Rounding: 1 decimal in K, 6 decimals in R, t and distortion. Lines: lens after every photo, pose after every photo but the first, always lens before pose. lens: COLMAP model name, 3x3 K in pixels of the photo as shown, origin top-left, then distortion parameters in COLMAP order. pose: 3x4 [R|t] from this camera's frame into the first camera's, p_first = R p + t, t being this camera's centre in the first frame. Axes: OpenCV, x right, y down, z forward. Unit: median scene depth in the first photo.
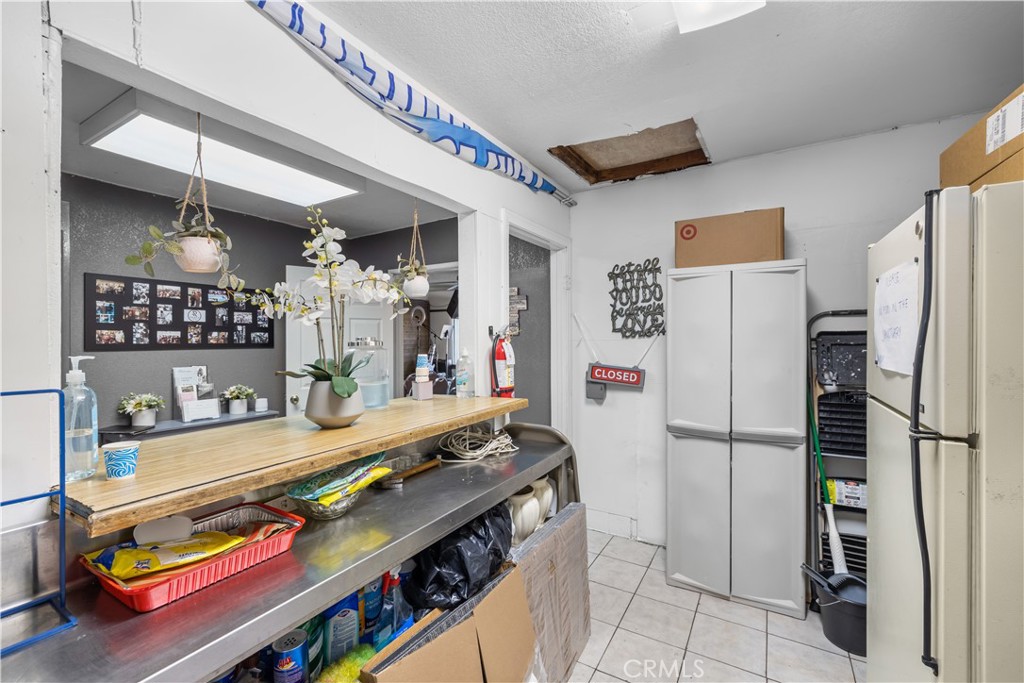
lens RADIAL K [[432.8, 0, 508.4], [0, 432.8, 338.2], [0, 0, 1]] dist [-0.001066, 0.000048]
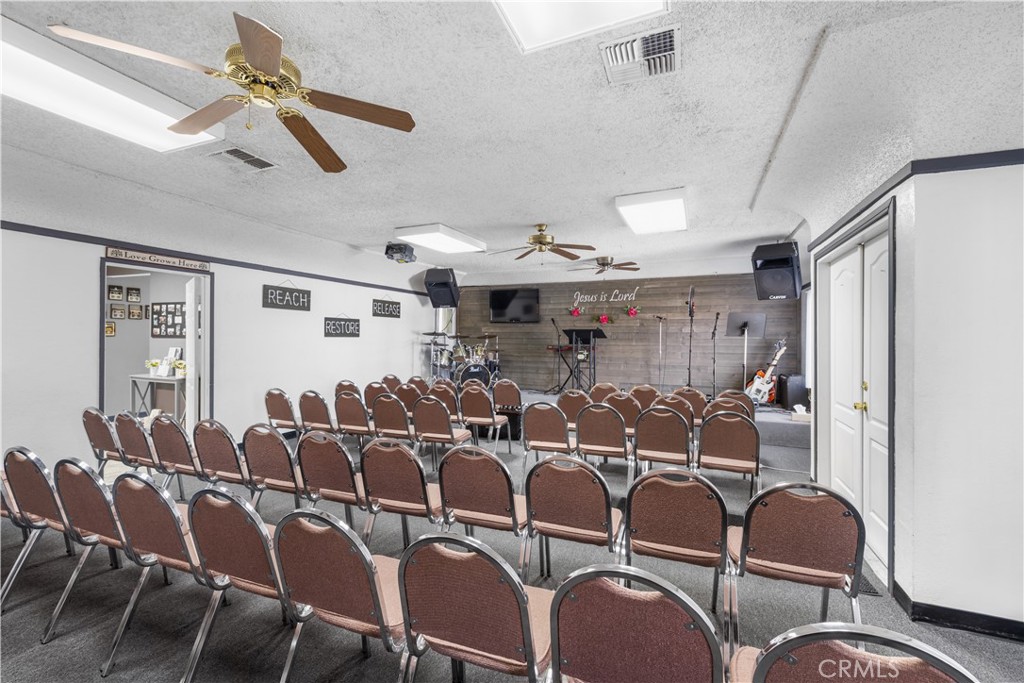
lens RADIAL K [[432.8, 0, 513.6], [0, 432.8, 339.2], [0, 0, 1]] dist [-0.001066, 0.000048]
pose [[0.137914, 0.000036, -0.990444, 1.355720], [-0.007373, 0.999972, -0.000991, 0.022742], [0.990417, 0.007439, 0.137911, 2.289214]]
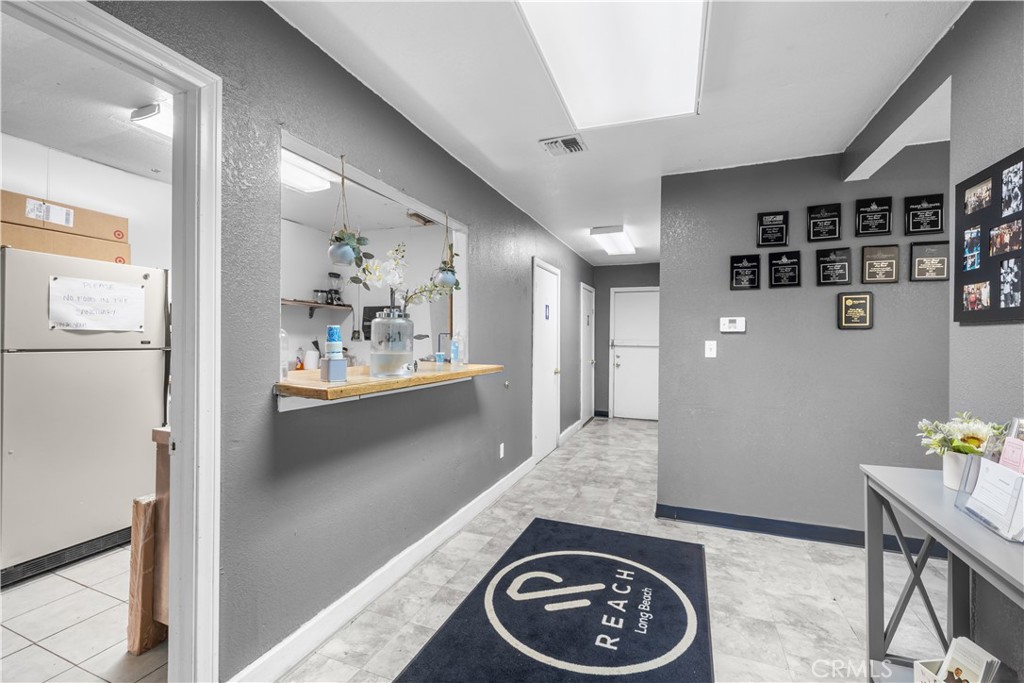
lens RADIAL K [[432.8, 0, 508.9], [0, 432.8, 339.0], [0, 0, 1]] dist [-0.001066, 0.000048]
pose [[-0.989555, -0.002673, -0.144133, -0.287959], [-0.003019, 0.999993, 0.002181, 0.043541], [0.144126, 0.002593, -0.989556, 1.316664]]
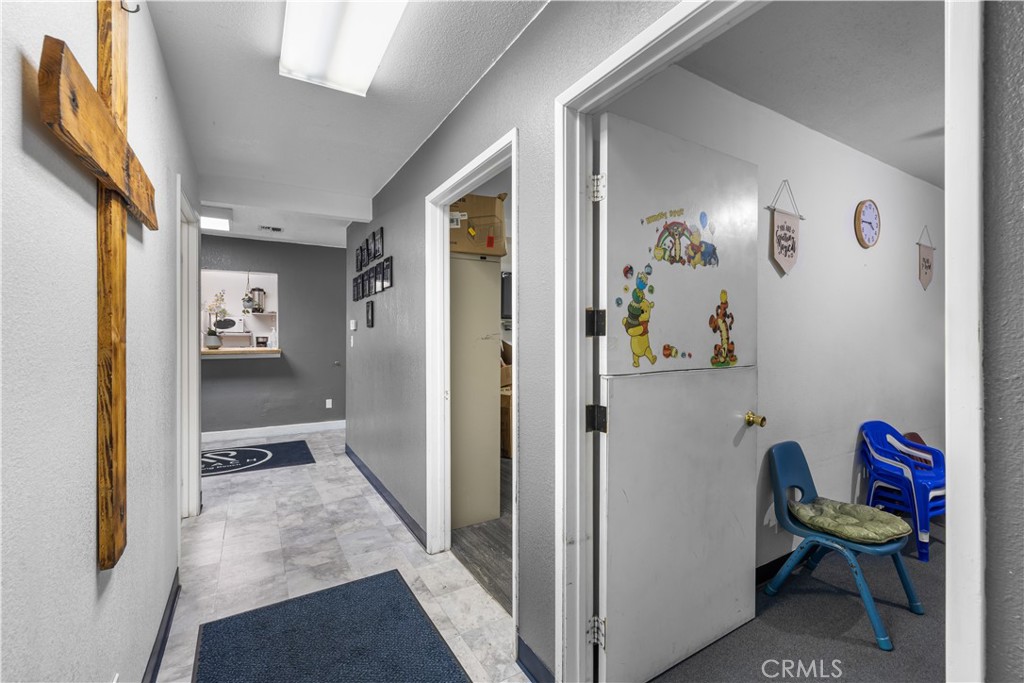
lens RADIAL K [[432.8, 0, 504.1], [0, 432.8, 336.1], [0, 0, 1]] dist [-0.001066, 0.000048]
pose [[-0.875635, -0.001004, 0.482973, -2.050393], [0.004834, 0.999930, 0.010843, 0.037098], [-0.482950, 0.011829, -0.875568, 1.441723]]
